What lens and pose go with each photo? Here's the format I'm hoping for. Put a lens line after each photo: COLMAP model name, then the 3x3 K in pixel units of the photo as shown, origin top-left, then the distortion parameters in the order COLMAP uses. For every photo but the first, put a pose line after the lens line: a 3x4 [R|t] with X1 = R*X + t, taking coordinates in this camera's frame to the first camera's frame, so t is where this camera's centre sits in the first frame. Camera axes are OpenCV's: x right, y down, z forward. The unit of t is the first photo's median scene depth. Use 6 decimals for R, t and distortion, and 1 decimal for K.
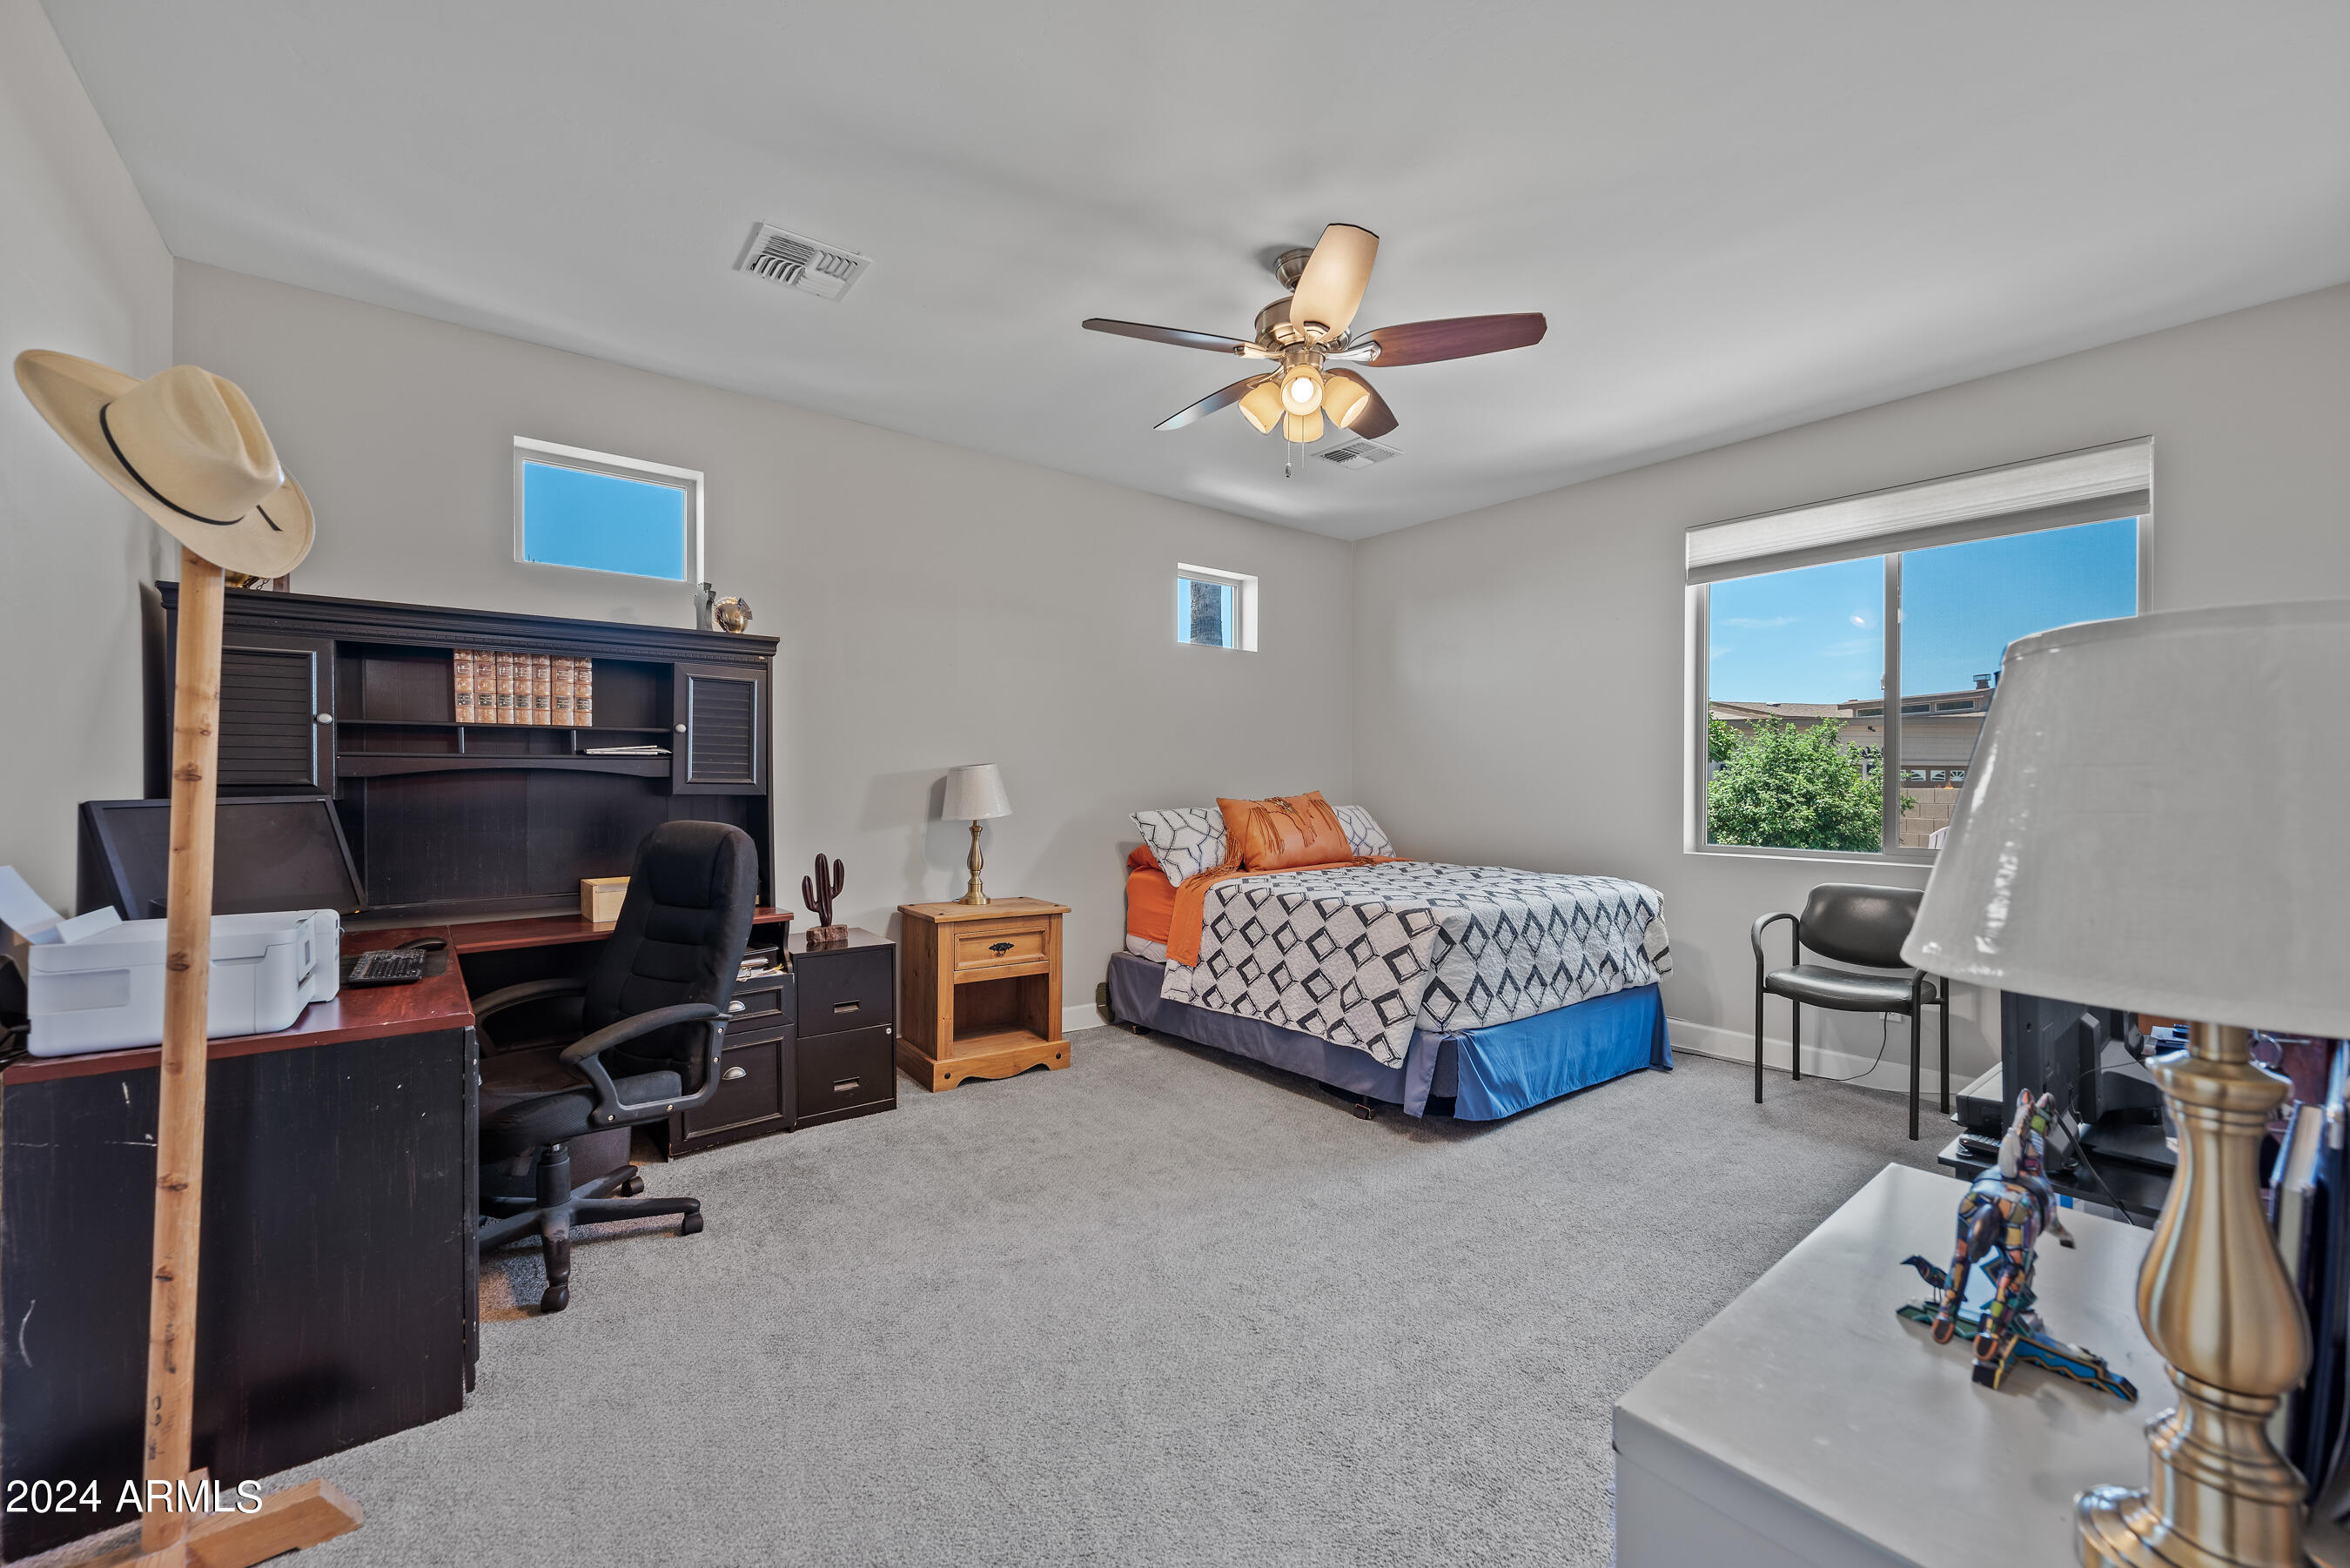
lens RADIAL K [[933.8, 0, 1179.1], [0, 933.8, 793.5], [0, 0, 1]] dist [0.000606, -0.000078]
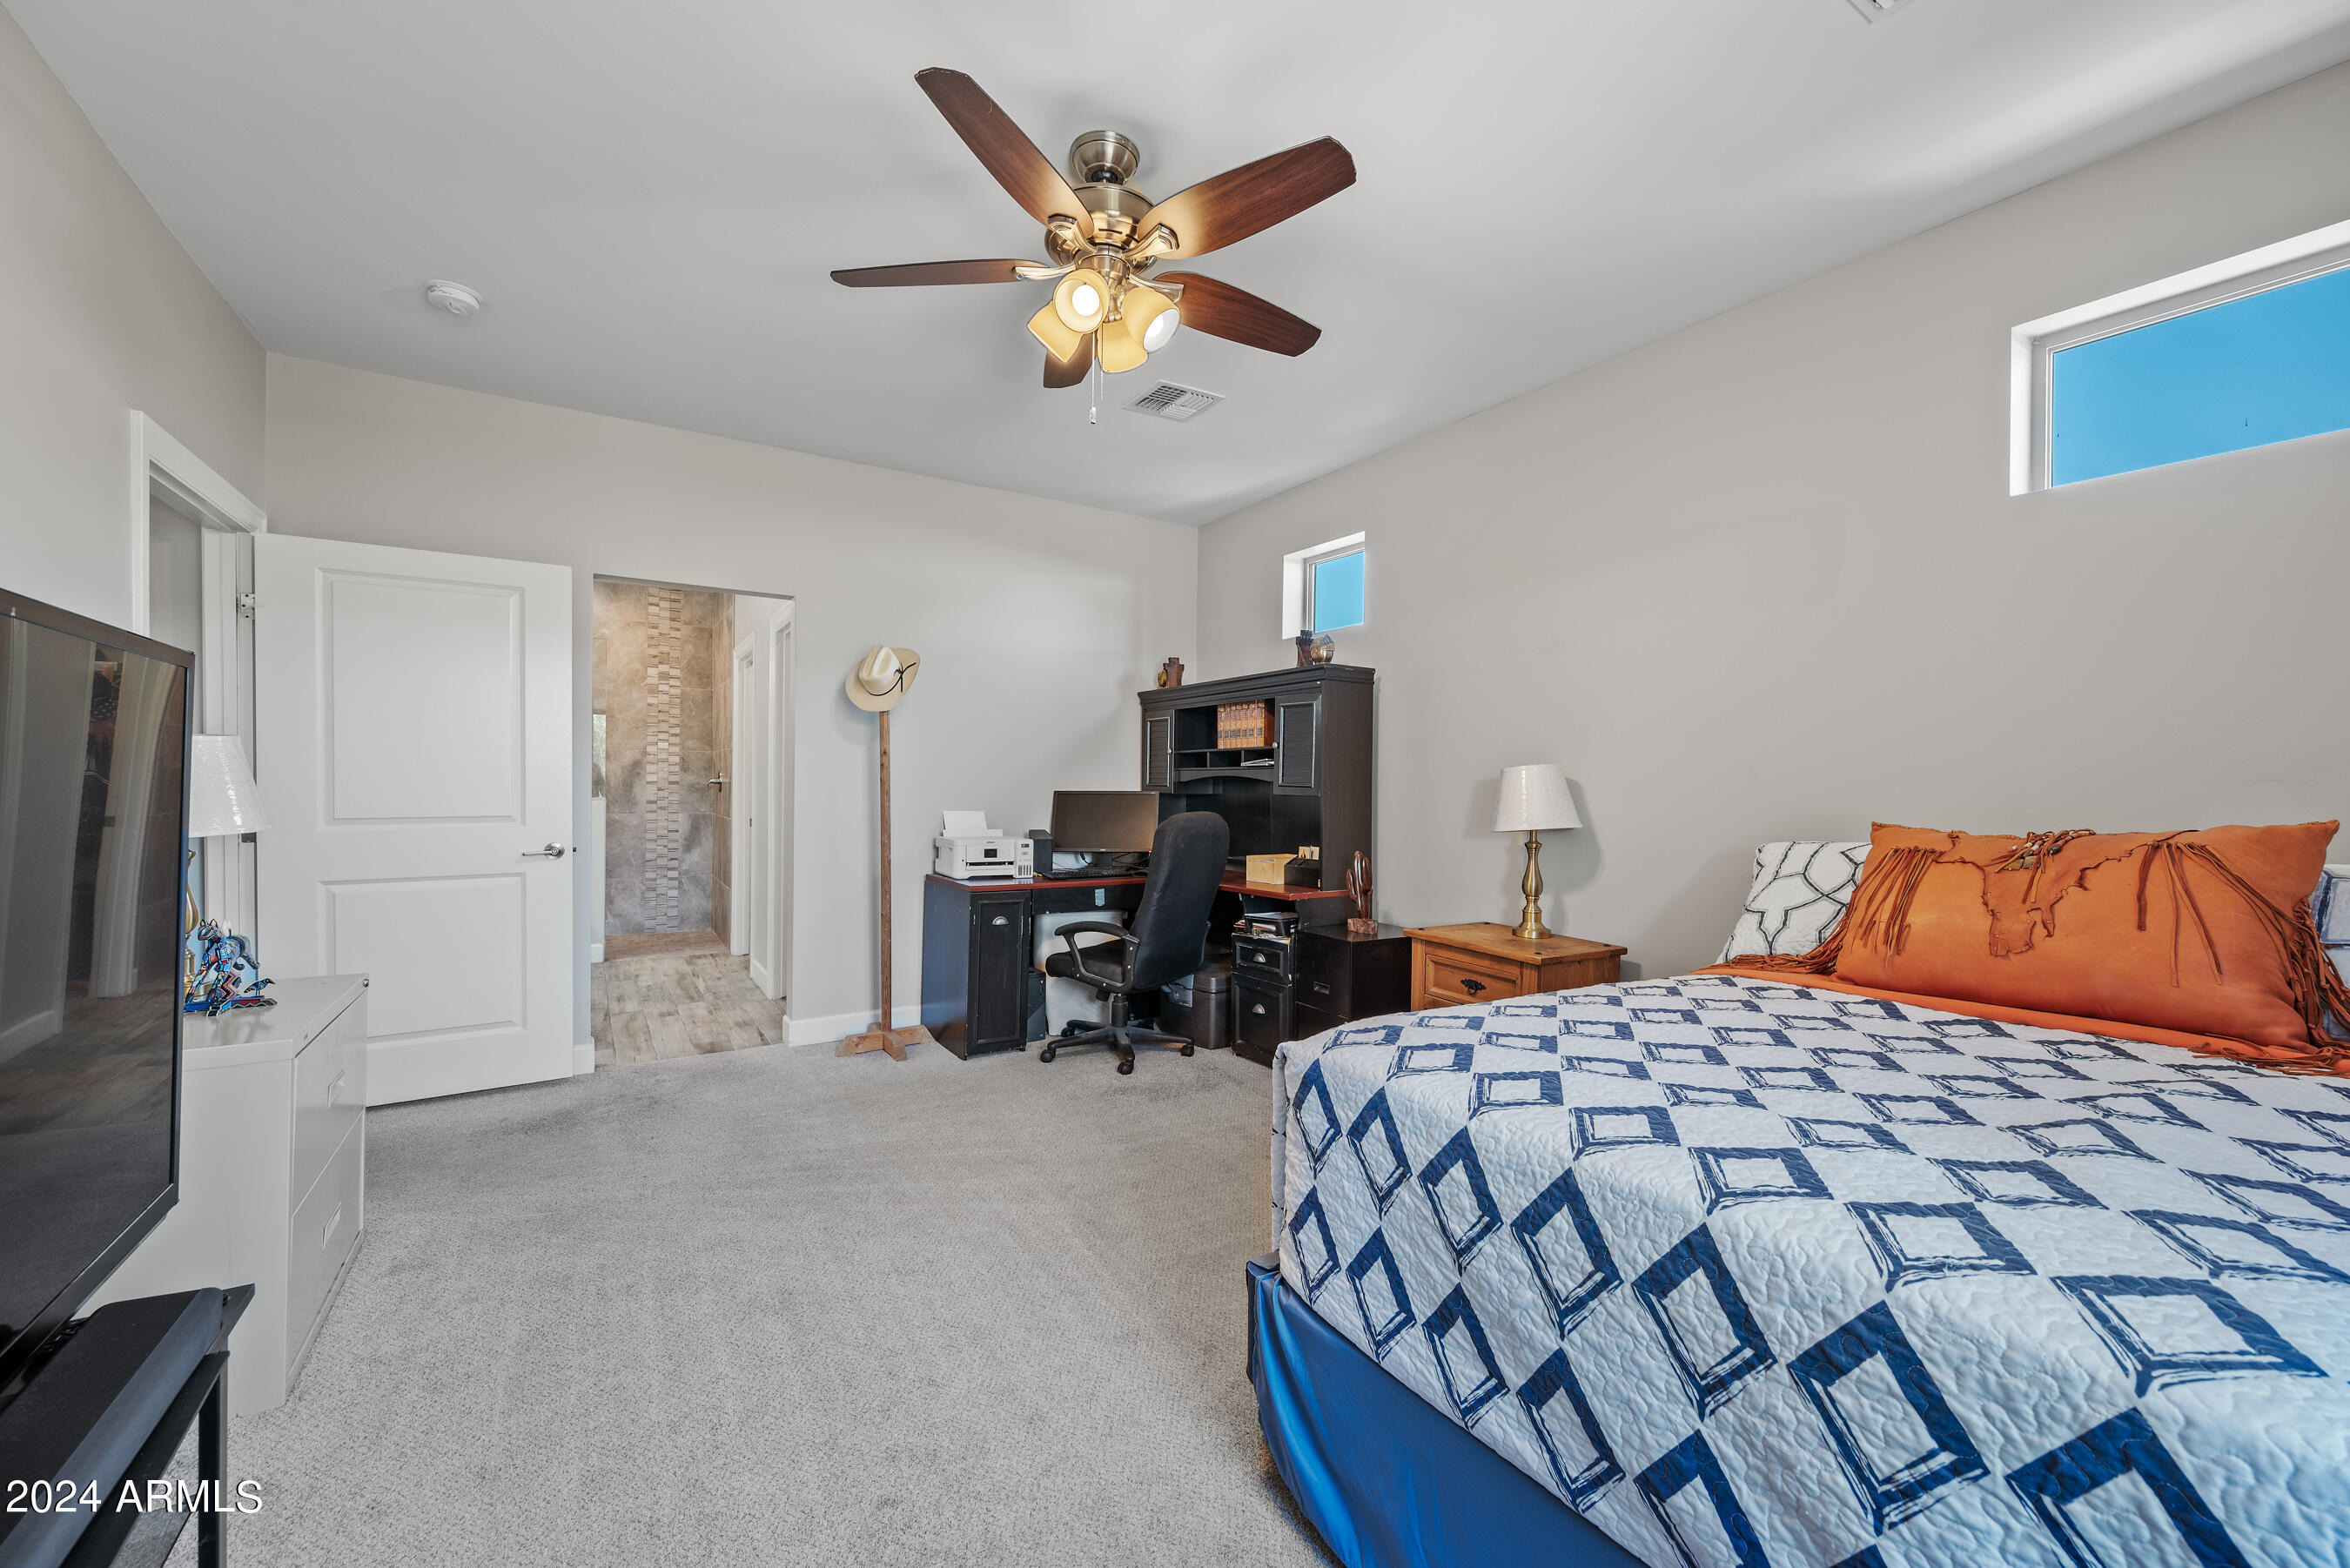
lens RADIAL K [[939.6, 0, 1174.7], [0, 939.6, 789.9], [0, 0, 1]] dist [-0.000114, 0.000048]
pose [[-0.109996, 0.005599, -0.993916, 0.791364], [-0.020257, 0.999764, 0.007874, -0.013004], [0.993726, 0.021000, -0.109857, 0.965371]]
